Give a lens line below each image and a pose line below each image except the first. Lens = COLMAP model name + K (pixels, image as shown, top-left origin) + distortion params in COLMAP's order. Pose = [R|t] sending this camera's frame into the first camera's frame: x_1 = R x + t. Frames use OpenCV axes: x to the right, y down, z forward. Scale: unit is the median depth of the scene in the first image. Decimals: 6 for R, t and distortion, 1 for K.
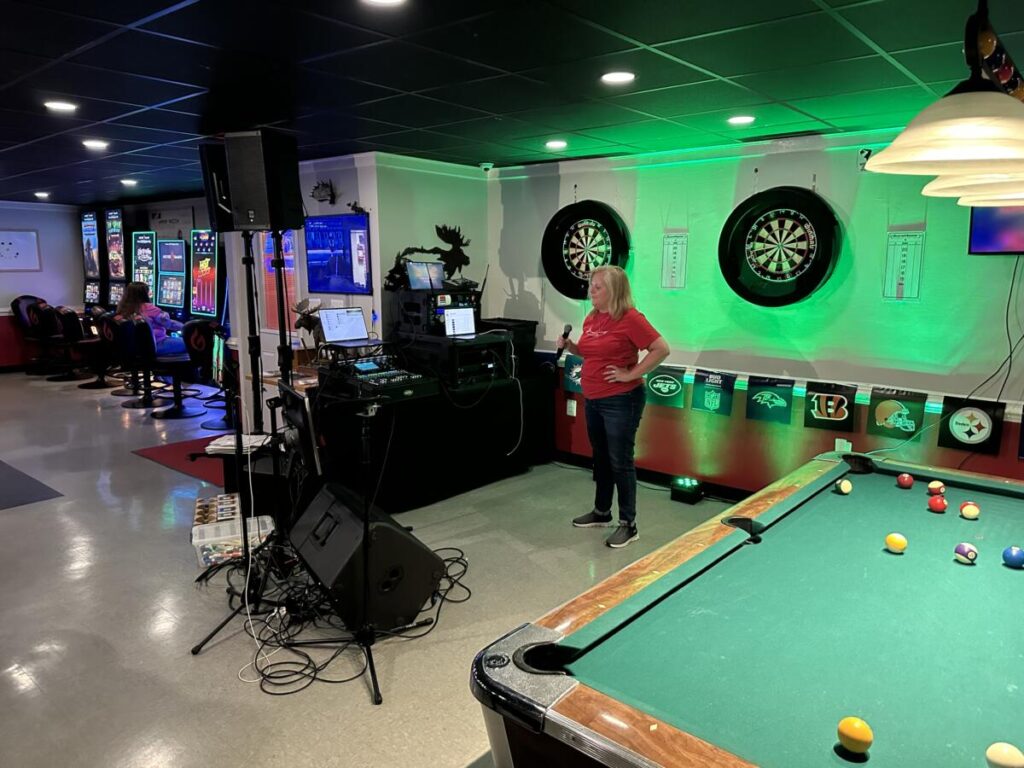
lens RADIAL K [[718.0, 0, 512.0], [0, 718.0, 384.0], [0, 0, 1]] dist [0.121457, -0.215639]
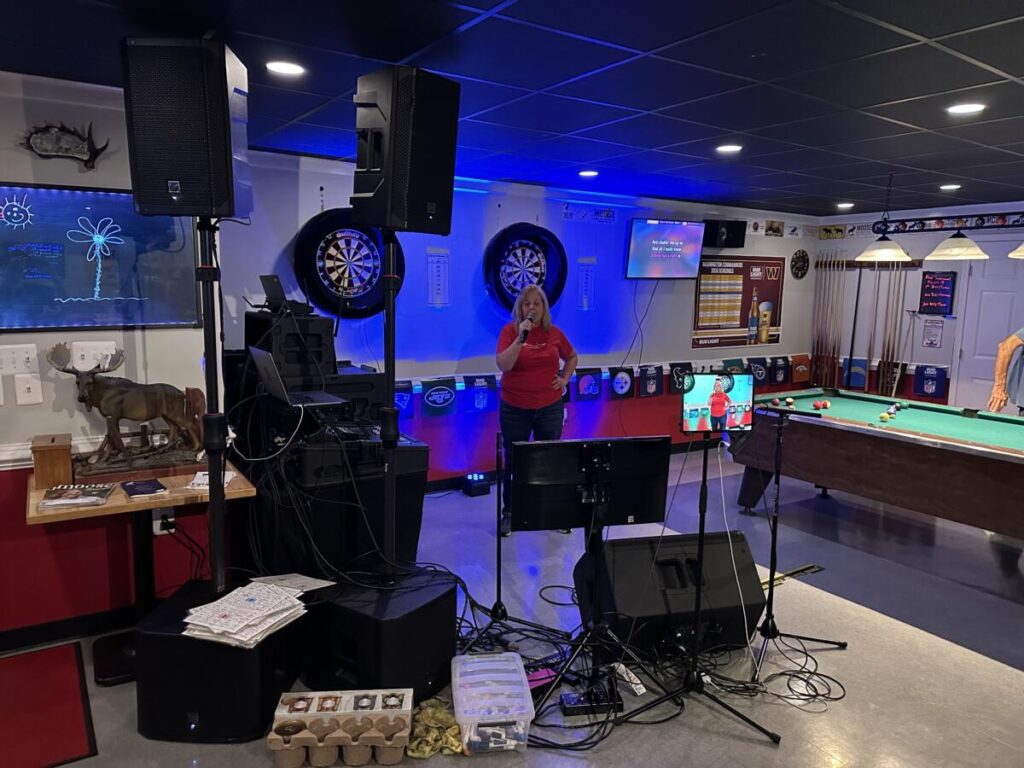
lens RADIAL K [[718.0, 0, 512.0], [0, 718.0, 384.0], [0, 0, 1]] dist [0.121457, -0.215639]
pose [[0.267952, -0.129879, 0.954638, -0.758528], [0.140863, 0.985505, 0.094540, -0.099783], [-0.953079, 0.109141, 0.282363, 0.600533]]
